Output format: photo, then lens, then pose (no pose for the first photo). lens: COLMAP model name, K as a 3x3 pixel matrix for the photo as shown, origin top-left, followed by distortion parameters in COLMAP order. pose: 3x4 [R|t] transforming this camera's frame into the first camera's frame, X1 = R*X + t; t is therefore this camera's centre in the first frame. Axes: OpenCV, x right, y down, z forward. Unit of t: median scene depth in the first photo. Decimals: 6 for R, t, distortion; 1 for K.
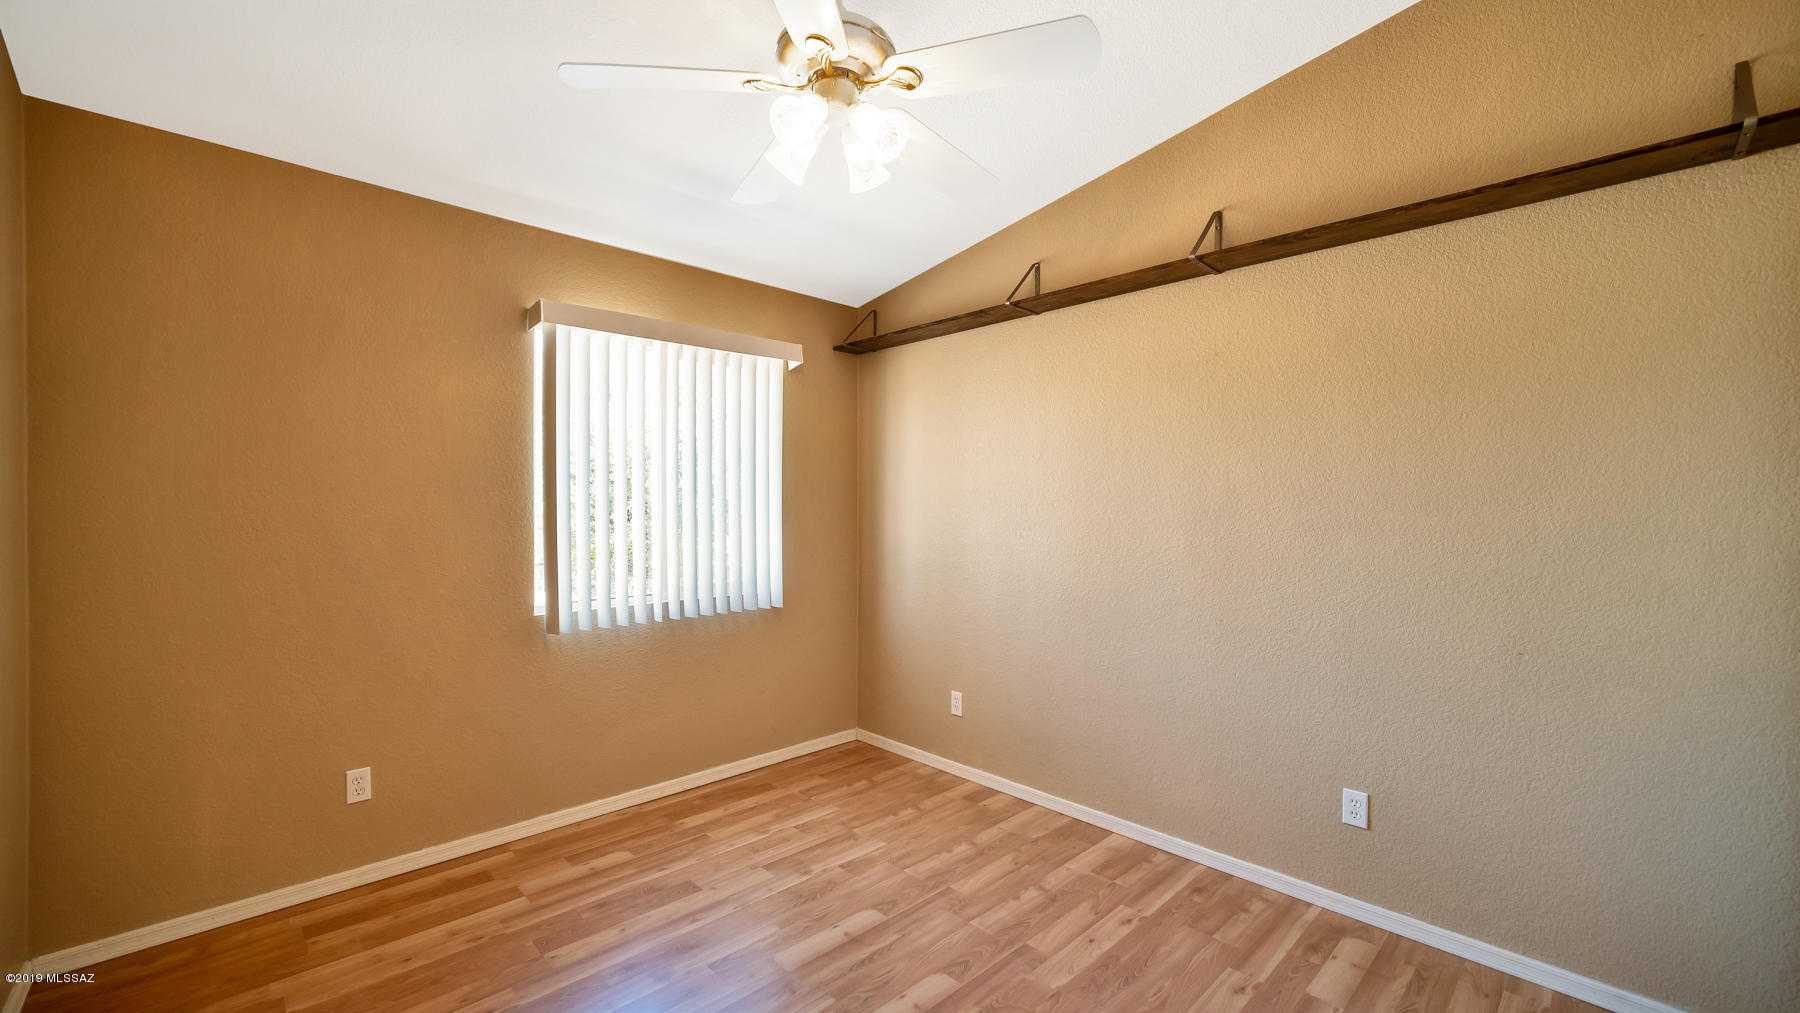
lens RADIAL K [[724.2, 0, 901.3], [0, 724.2, 509.0], [0, 0, 1]] dist [-0.002161, -0.000359]
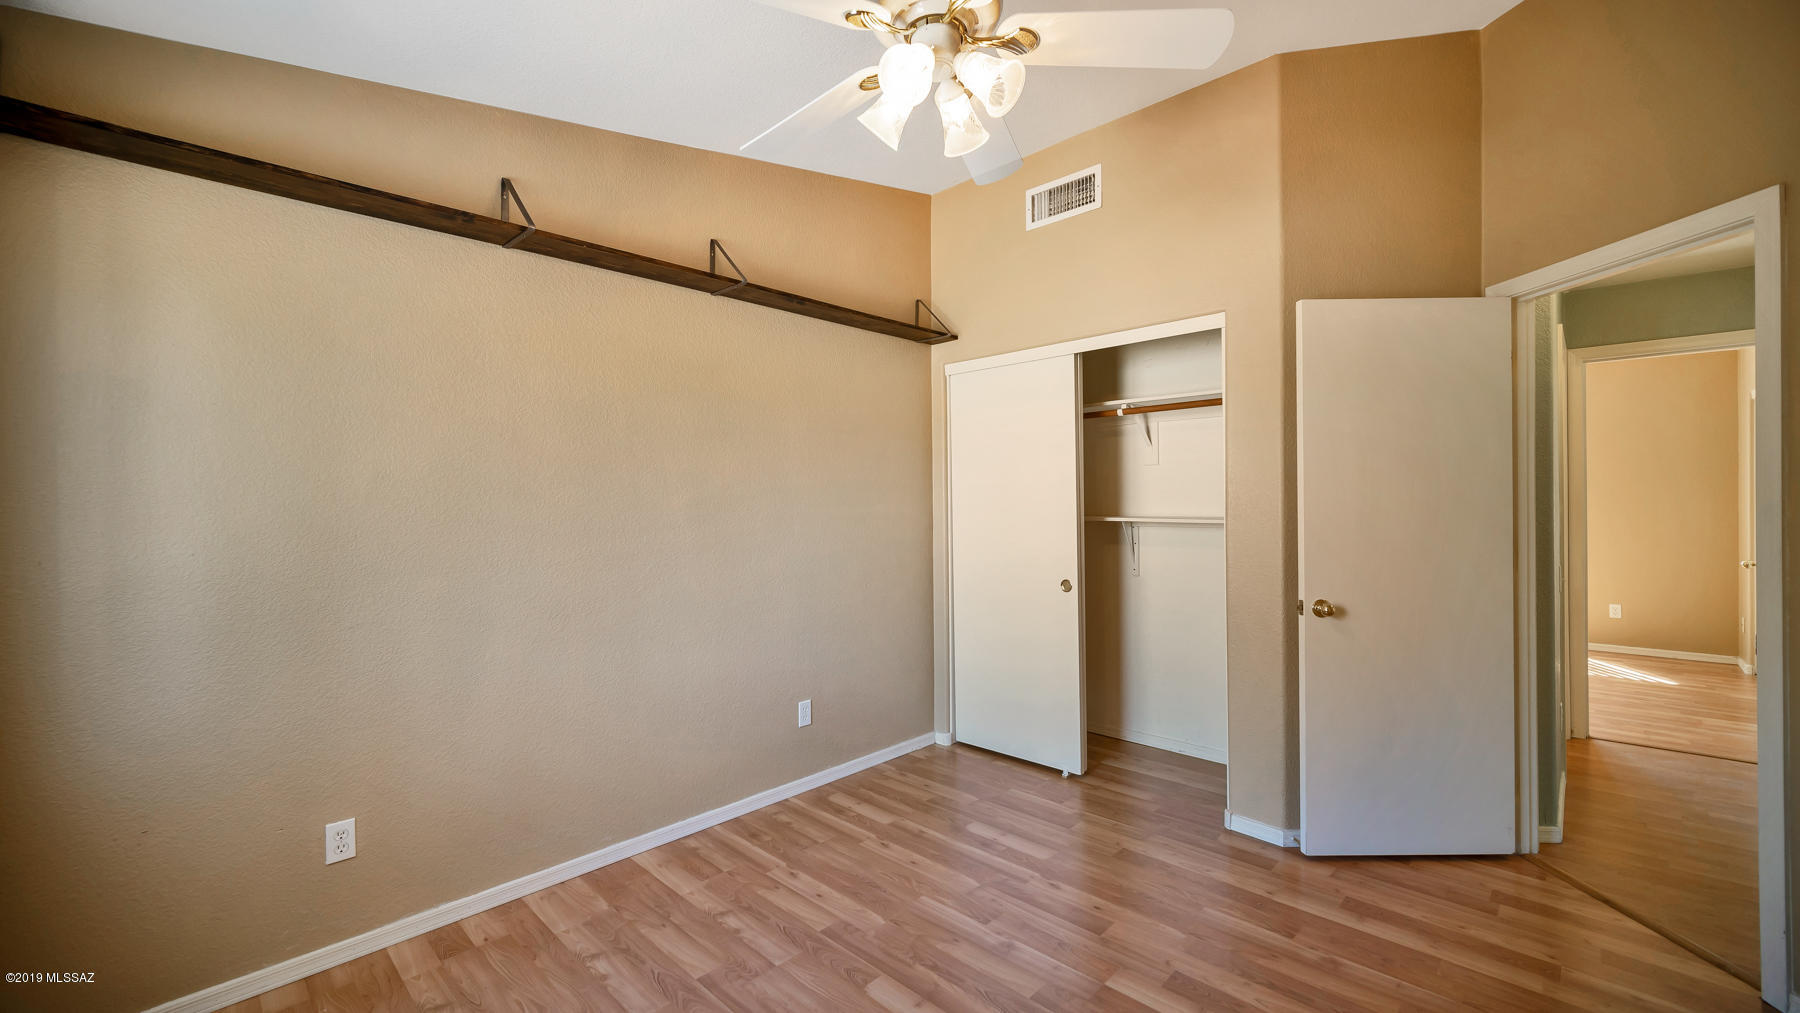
lens RADIAL K [[724.2, 0, 901.0], [0, 724.2, 498.5], [0, 0, 1]] dist [-0.002161, -0.000359]
pose [[-0.035397, -0.006135, 0.999355, -0.764562], [0.005378, 0.999966, 0.006329, -0.016104], [-0.999359, 0.005599, -0.035363, 0.823851]]
